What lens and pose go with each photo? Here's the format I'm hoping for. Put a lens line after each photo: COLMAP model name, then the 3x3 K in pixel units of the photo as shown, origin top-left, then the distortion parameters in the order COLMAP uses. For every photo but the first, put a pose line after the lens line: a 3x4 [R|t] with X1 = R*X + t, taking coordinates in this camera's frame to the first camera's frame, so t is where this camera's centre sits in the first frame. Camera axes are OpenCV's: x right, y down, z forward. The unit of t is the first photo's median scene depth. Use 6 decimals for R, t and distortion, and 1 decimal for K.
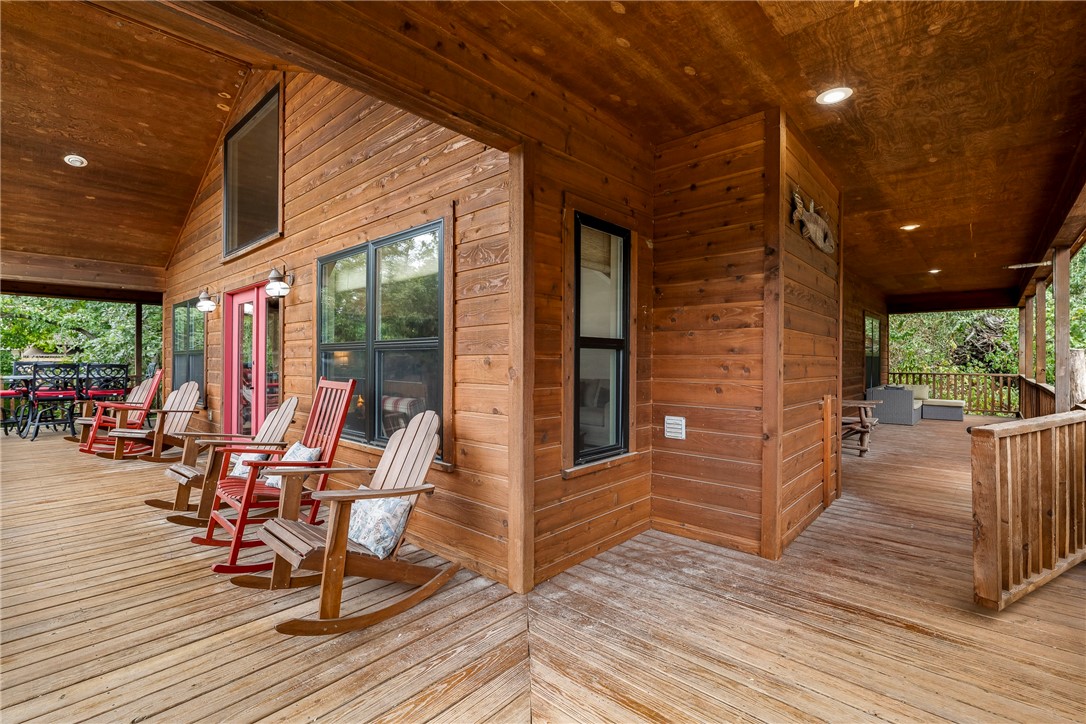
lens RADIAL K [[483.7, 0, 539.1], [0, 483.7, 359.2], [0, 0, 1]] dist [-0.002211, -0.000322]
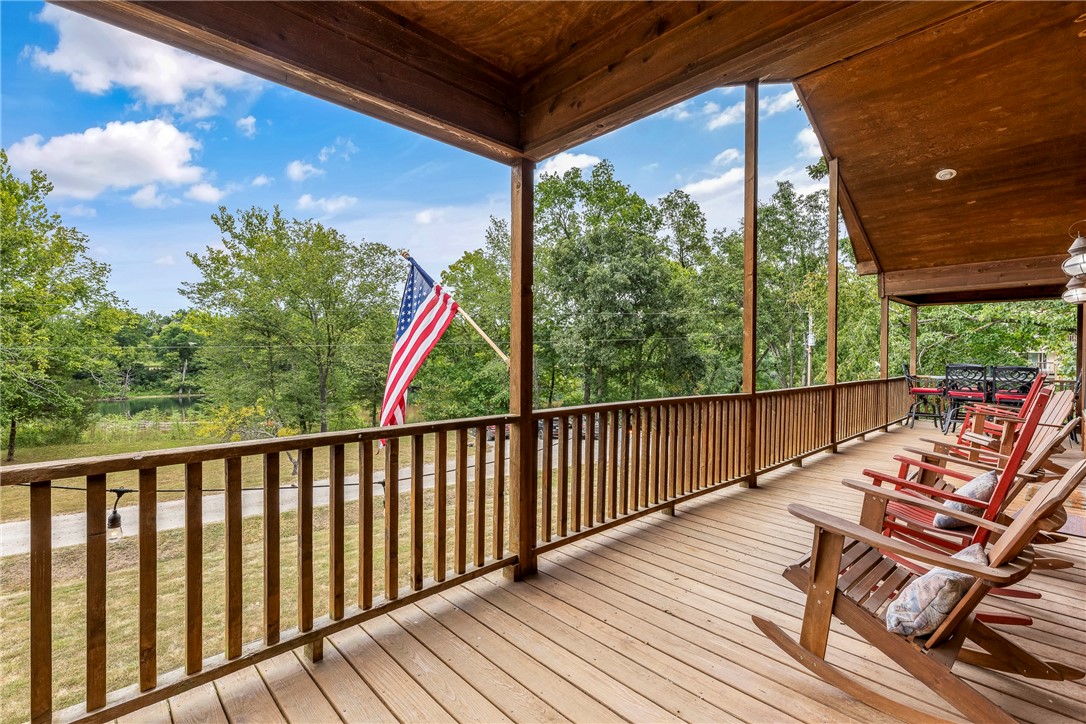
lens RADIAL K [[487.6, 0, 543.0], [0, 487.6, 362.0], [0, 0, 1]] dist [-0.000745, 0.000168]
pose [[-0.071461, 0.006507, -0.997422, 0.170868], [-0.007313, 0.999948, 0.007047, -0.000407], [0.997417, 0.007798, -0.071409, 0.194275]]
